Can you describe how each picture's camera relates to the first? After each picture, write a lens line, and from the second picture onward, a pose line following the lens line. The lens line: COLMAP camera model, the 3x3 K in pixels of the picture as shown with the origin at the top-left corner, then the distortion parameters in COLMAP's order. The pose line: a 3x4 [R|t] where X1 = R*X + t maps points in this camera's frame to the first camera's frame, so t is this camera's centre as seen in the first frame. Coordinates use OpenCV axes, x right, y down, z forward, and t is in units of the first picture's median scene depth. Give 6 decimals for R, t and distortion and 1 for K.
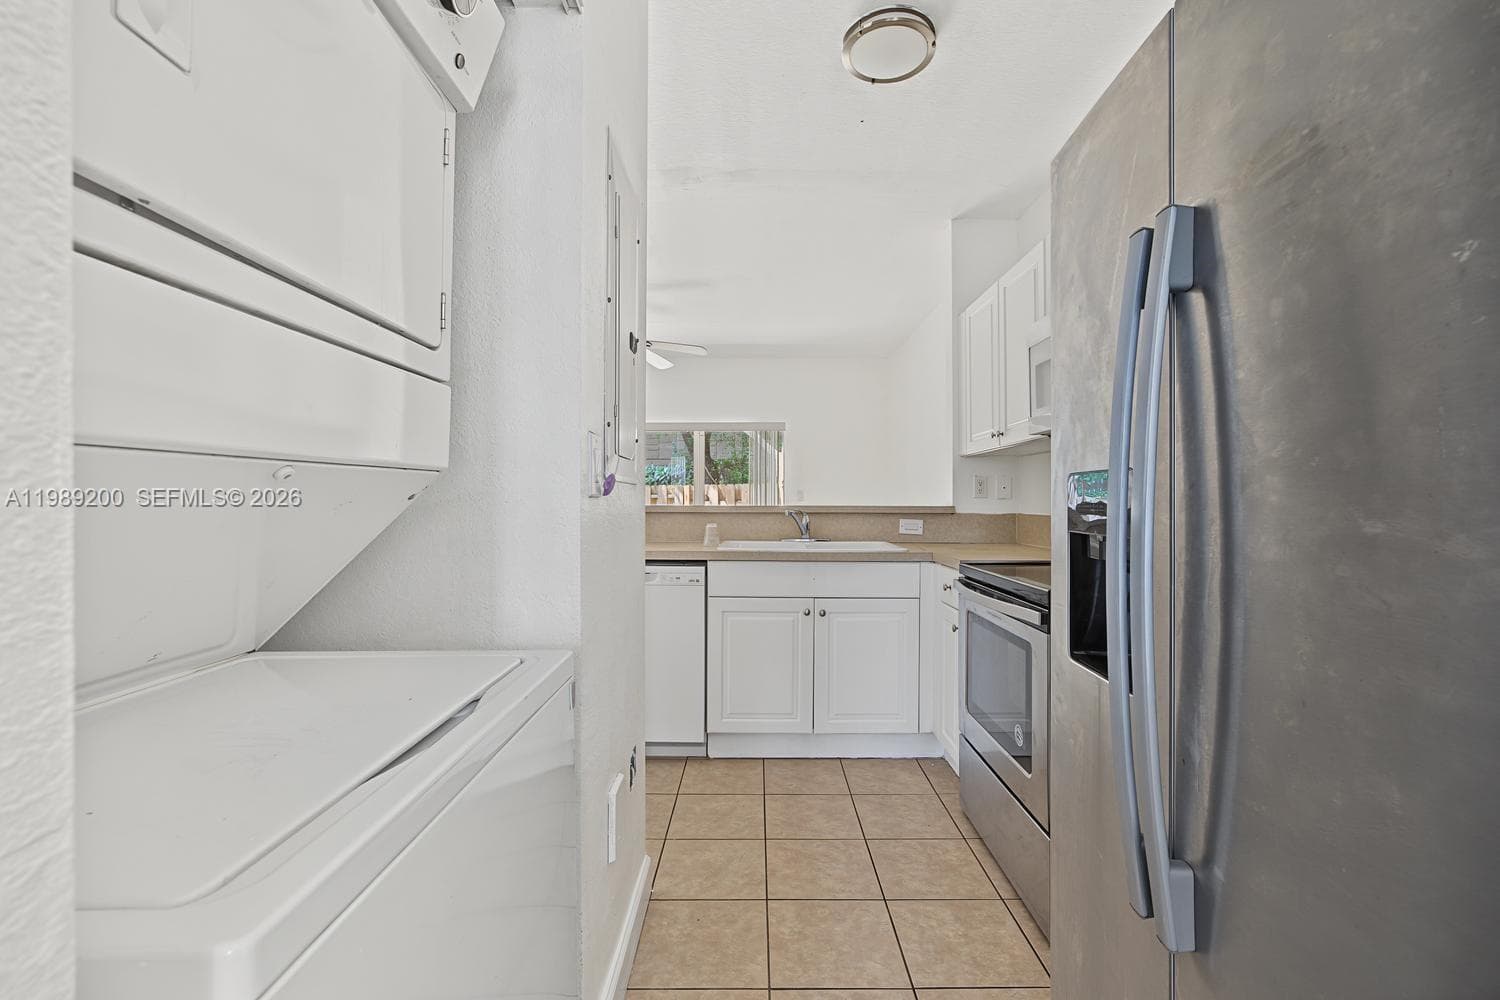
lens RADIAL K [[562.7, 0, 751.3], [0, 562.7, 490.9], [0, 0, 1]] dist [-0.000275, 0.000086]
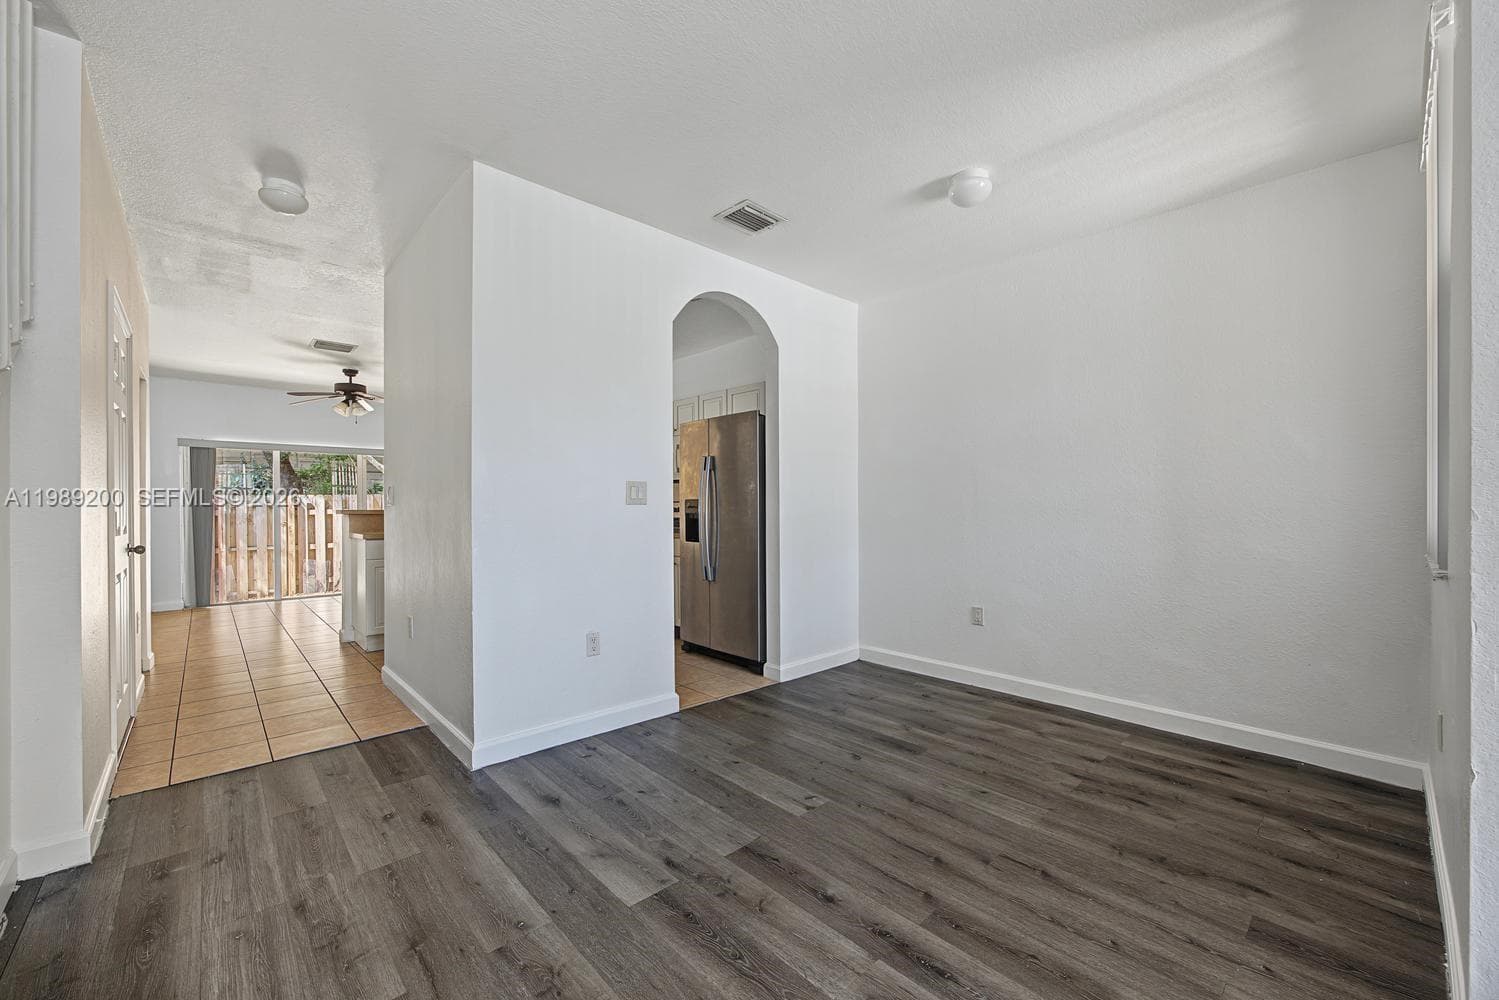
lens RADIAL K [[590.1, 0, 753.3], [0, 590.1, 508.1], [0, 0, 1]] dist [-0.009630, 0.000654]
pose [[0.731682, -0.004189, 0.681633, -2.790824], [0.000740, 0.999985, 0.005351, 0.003788], [-0.681645, -0.003411, 0.731675, -3.416348]]
